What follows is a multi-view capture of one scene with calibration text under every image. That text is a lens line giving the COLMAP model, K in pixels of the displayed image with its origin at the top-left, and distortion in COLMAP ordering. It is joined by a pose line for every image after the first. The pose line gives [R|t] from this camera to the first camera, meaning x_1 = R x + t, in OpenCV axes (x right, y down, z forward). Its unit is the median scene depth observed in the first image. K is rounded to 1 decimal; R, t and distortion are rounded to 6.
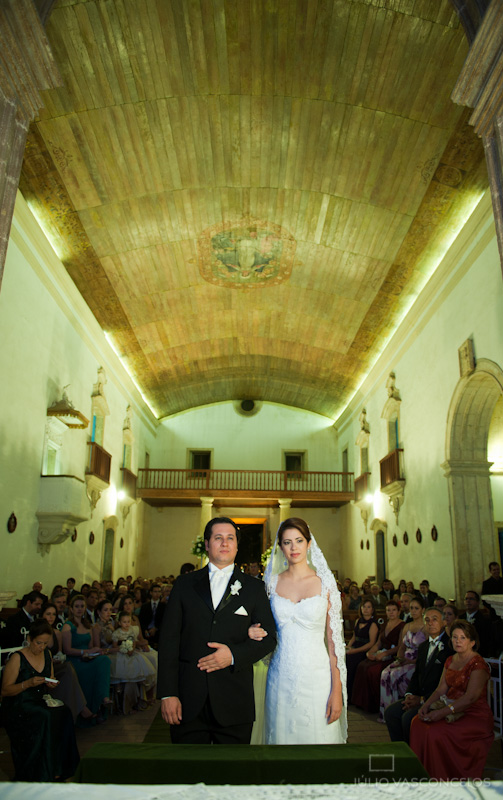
lens RADIAL K [[567.0, 0, 251.5], [0, 567.0, 400.0], [0, 0, 1]] dist [-0.004053, -0.000372]
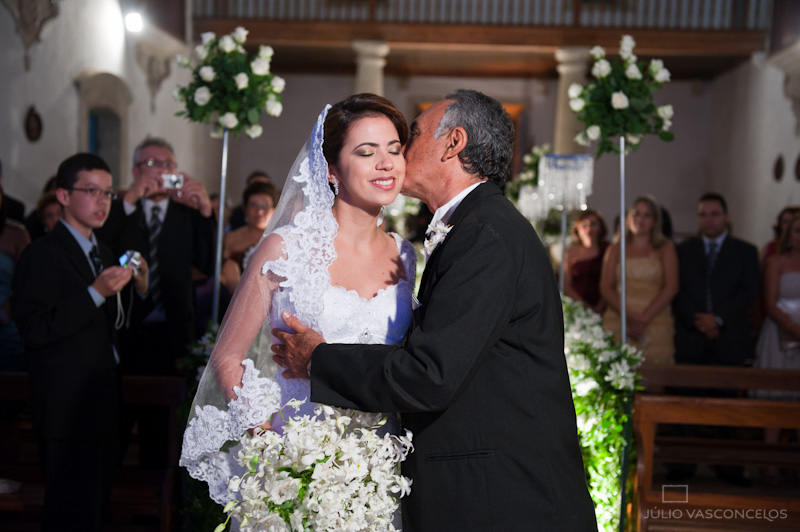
lens RADIAL K [[1148.9, 0, 400.0], [0, 1148.9, 266.0], [0, 0, 1]] dist [-0.006690, -0.001588]
pose [[0.996679, 0.030129, -0.075656, 0.005291], [-0.004825, 0.949257, 0.314465, 0.070241], [0.081291, -0.313056, 0.946249, 0.214323]]
